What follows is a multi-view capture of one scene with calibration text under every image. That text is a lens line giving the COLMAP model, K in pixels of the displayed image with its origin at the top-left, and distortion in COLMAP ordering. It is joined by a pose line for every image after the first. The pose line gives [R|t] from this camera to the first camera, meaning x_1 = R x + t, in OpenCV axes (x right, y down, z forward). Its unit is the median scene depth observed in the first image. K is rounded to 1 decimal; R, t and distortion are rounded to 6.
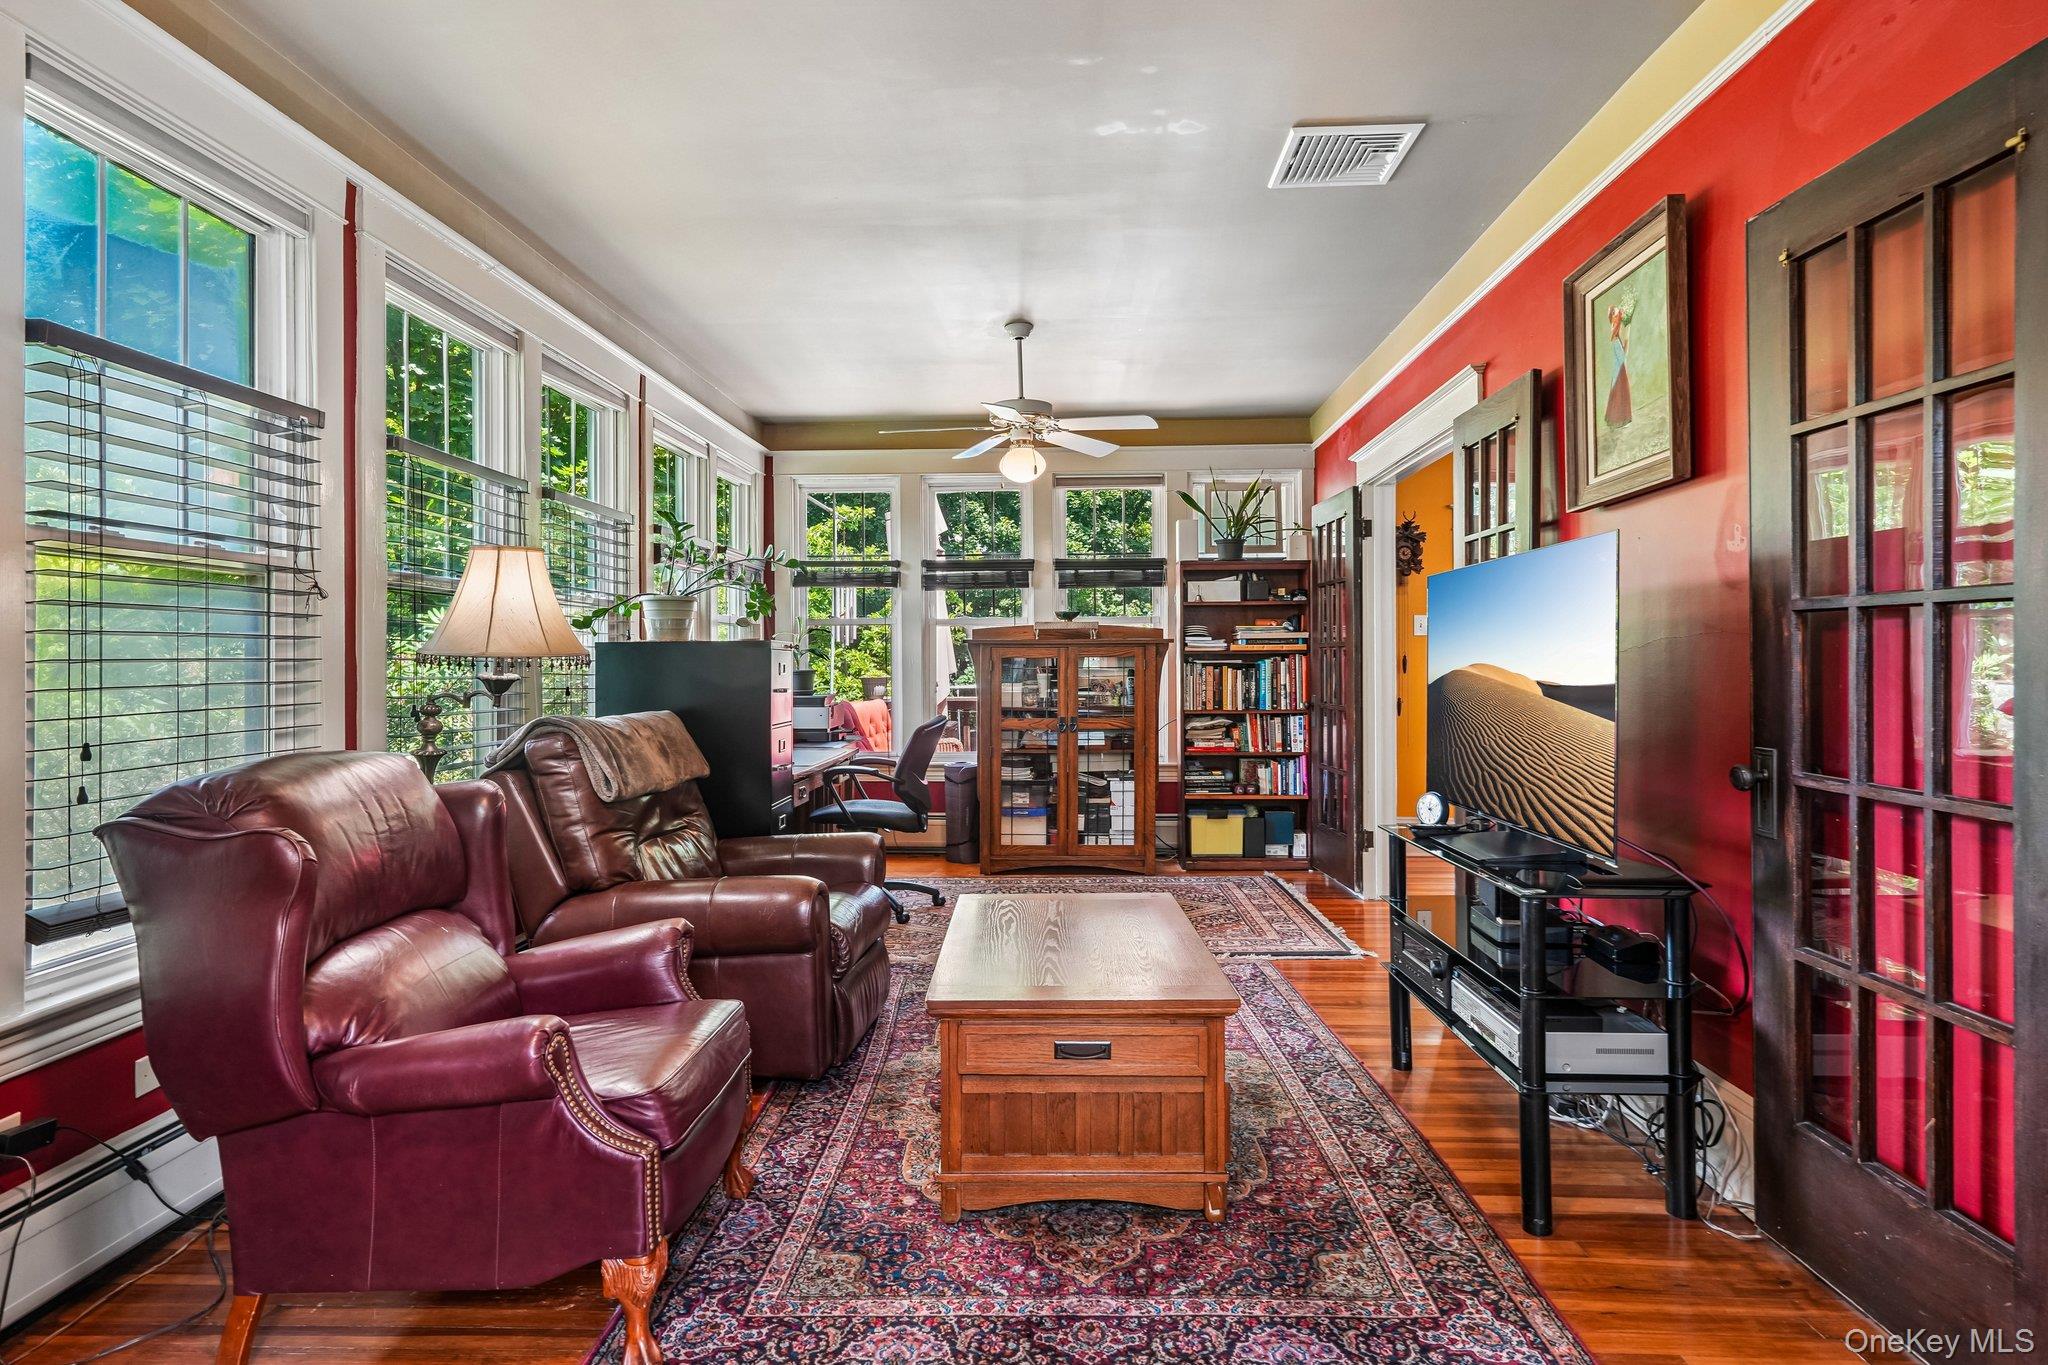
lens RADIAL K [[1104.9, 0, 1013.0], [0, 1104.9, 667.9], [0, 0, 1]] dist [0.001004, 0.006345]
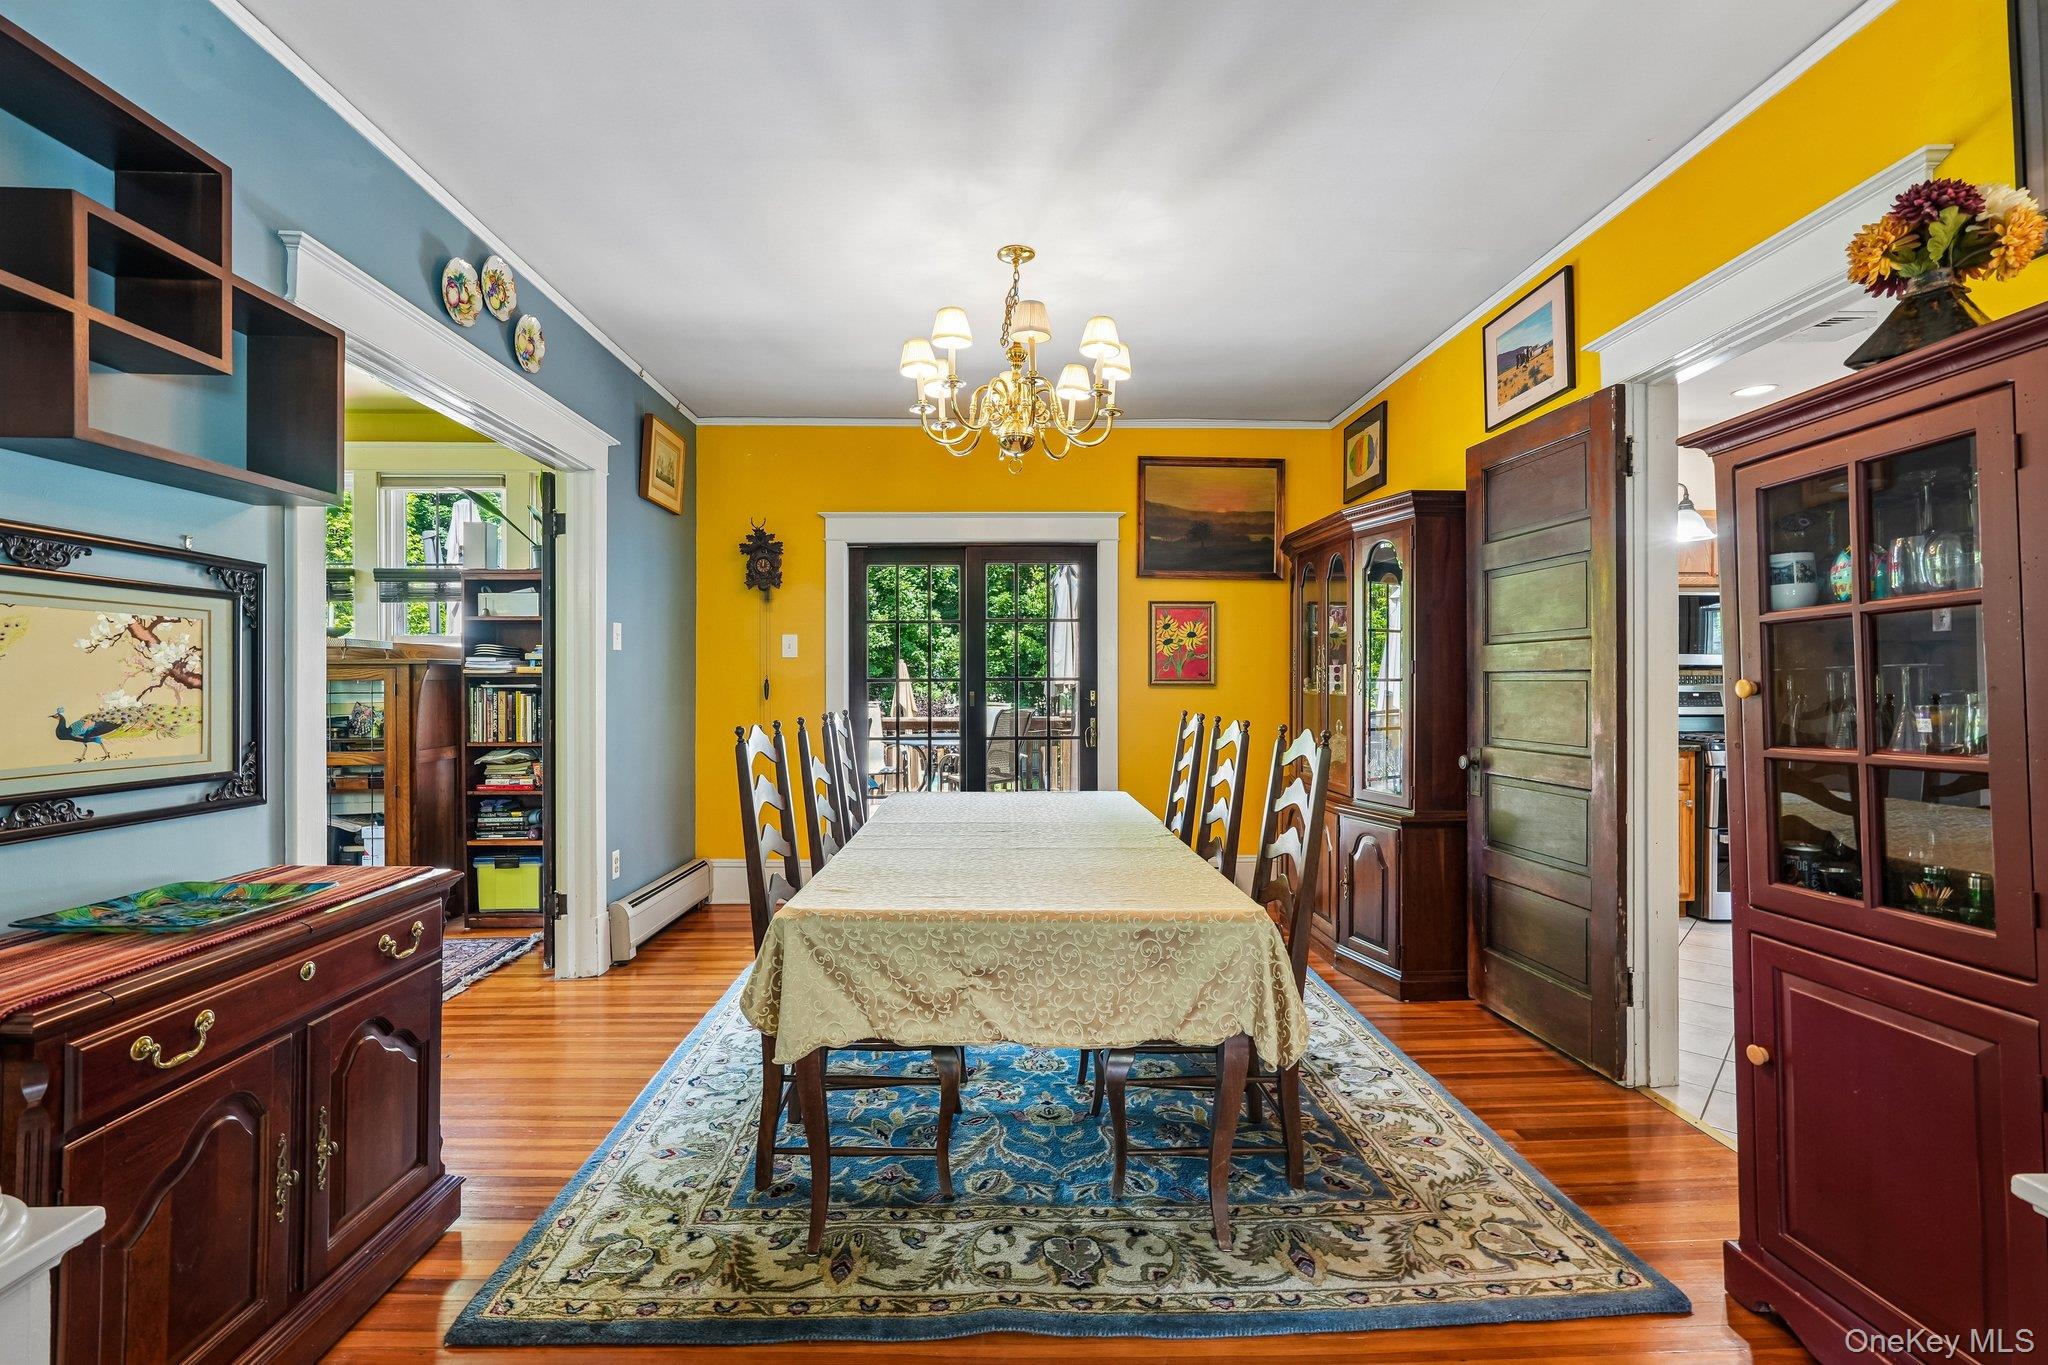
lens RADIAL K [[913.4, 0, 1002.4], [0, 913.4, 682.5], [0, 0, 1]] dist [-0.013488, 0.005438]
pose [[0.998352, 0.004618, 0.057209, 1.084771], [-0.004046, 0.999941, -0.010110, -0.005642], [-0.057252, 0.009862, 0.998311, 0.547435]]
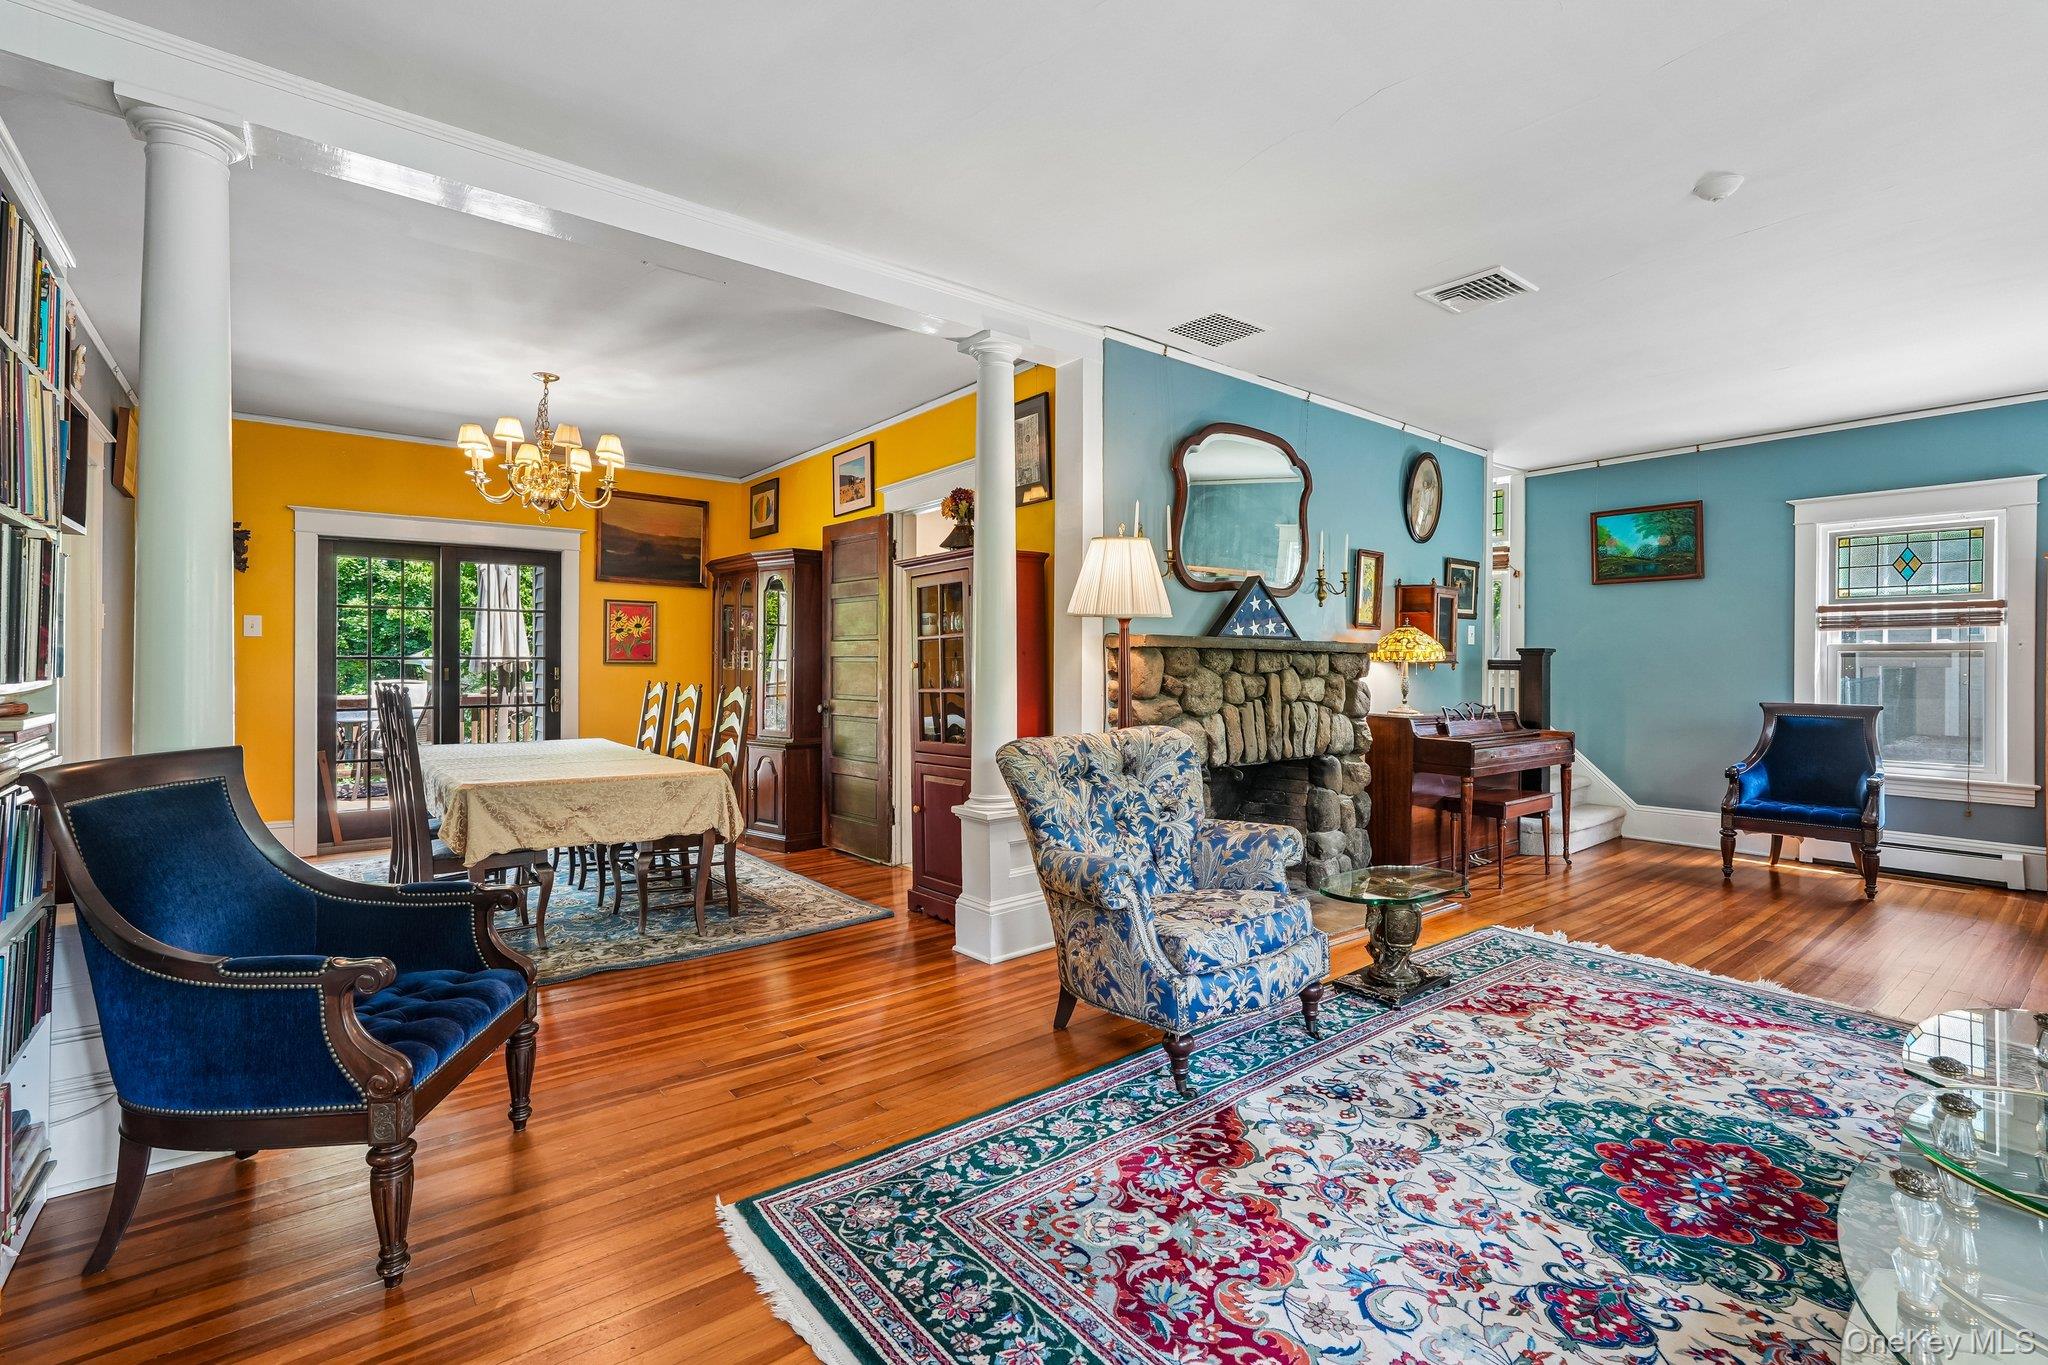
lens RADIAL K [[913.4, 0, 1022.6], [0, 913.4, 663.7], [0, 0, 1]] dist [-0.013488, 0.005438]
pose [[0.752054, 0.008269, 0.659050, 0.766888], [-0.002233, 0.999948, -0.009998, 0.001467], [-0.659098, 0.006048, 0.752033, -0.095407]]
